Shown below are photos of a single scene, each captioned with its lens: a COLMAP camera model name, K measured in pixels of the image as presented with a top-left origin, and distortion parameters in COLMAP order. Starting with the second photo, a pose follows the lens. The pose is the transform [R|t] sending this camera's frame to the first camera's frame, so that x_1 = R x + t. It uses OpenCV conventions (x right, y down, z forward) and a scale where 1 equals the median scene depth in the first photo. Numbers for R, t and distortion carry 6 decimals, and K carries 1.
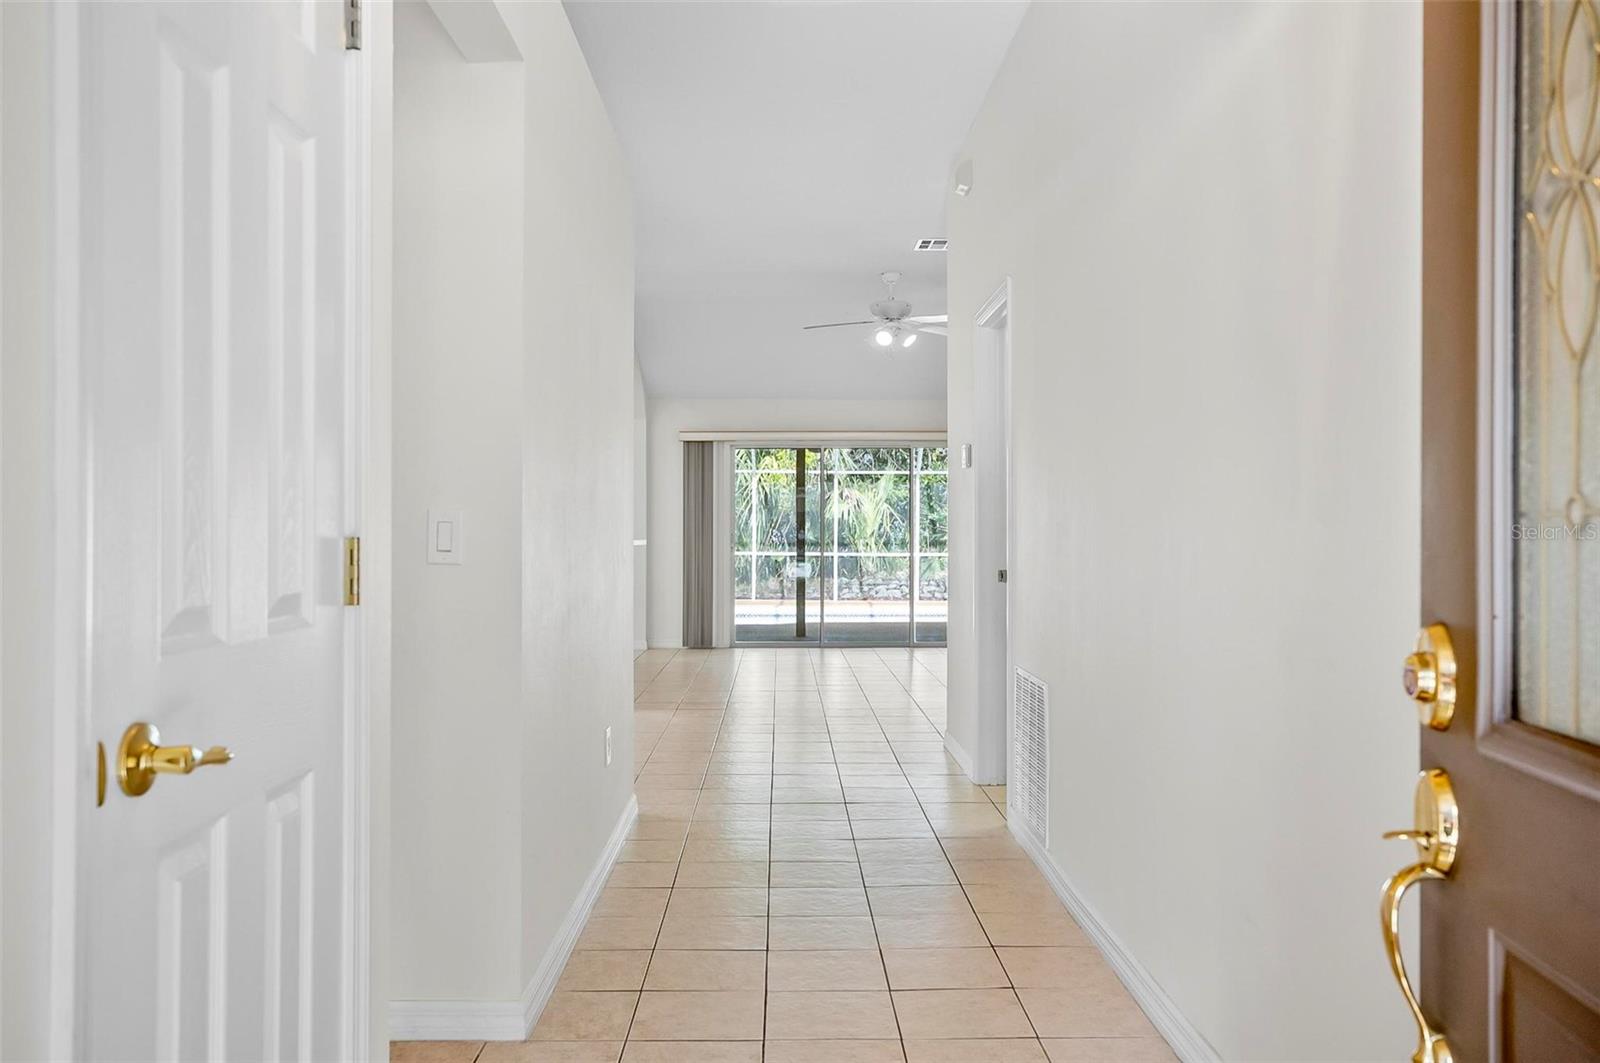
lens RADIAL K [[1307.1, 0, 787.1], [0, 1307.1, 532.5], [0, 0, 1]] dist [-0.002257, 0.004434]
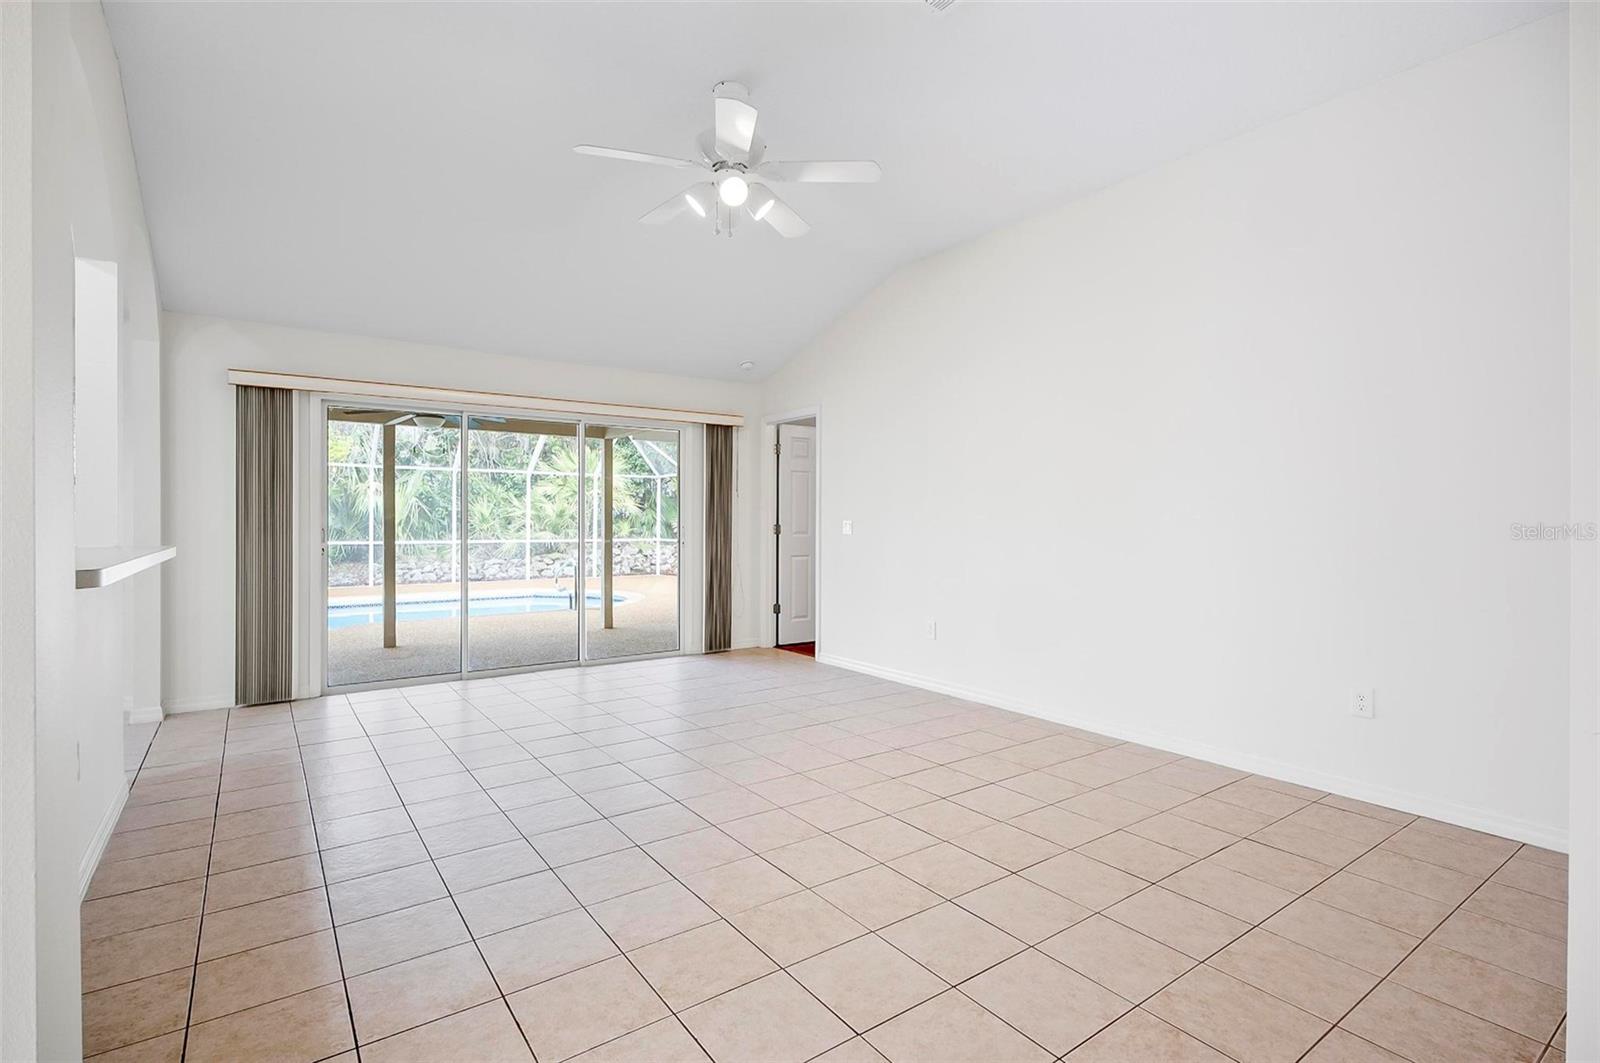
lens RADIAL K [[773.2, 0, 814.2], [0, 773.2, 523.7], [0, 0, 1]] dist [-0.006051, 0.001233]
pose [[0.815424, -0.002421, 0.578859, -0.066759], [0.000068, 0.999992, 0.004087, -0.003428], [-0.578864, -0.003294, 0.815418, 0.526009]]
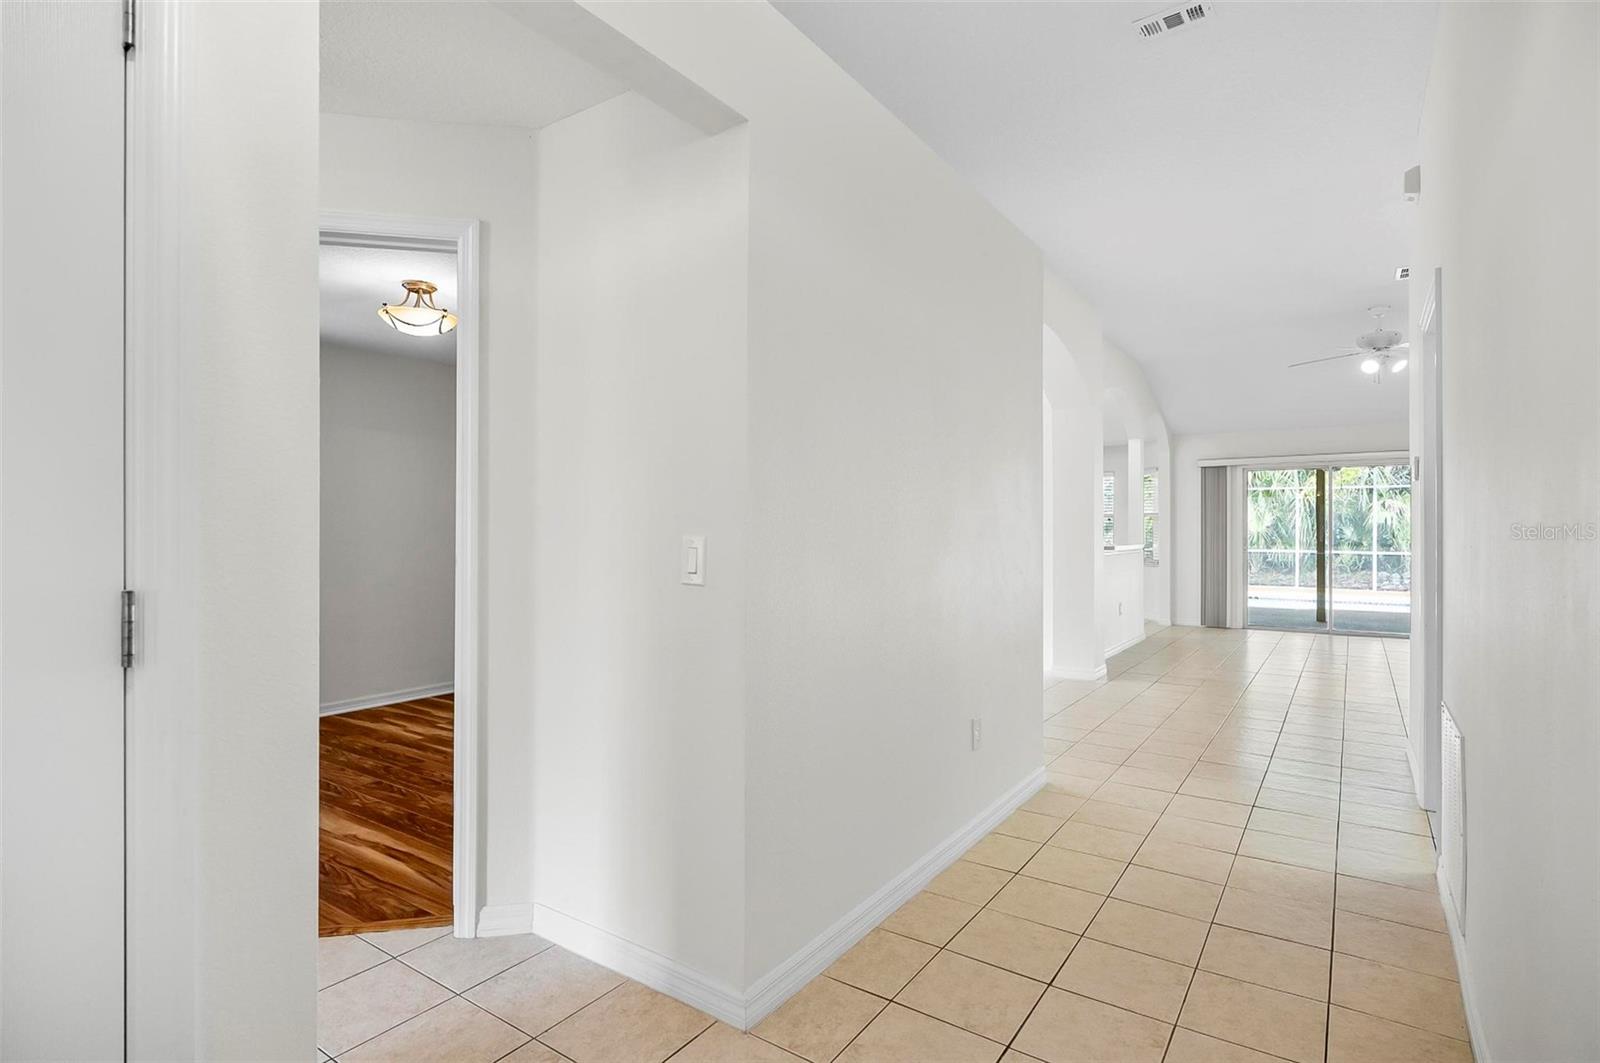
lens RADIAL K [[773.2, 0, 809.2], [0, 773.2, 522.6], [0, 0, 1]] dist [-0.006051, 0.001233]
pose [[0.803150, -0.004906, -0.595756, 0.064754], [-0.001115, 0.999952, -0.009738, -0.006860], [0.595776, 0.008485, 0.803106, 0.151330]]
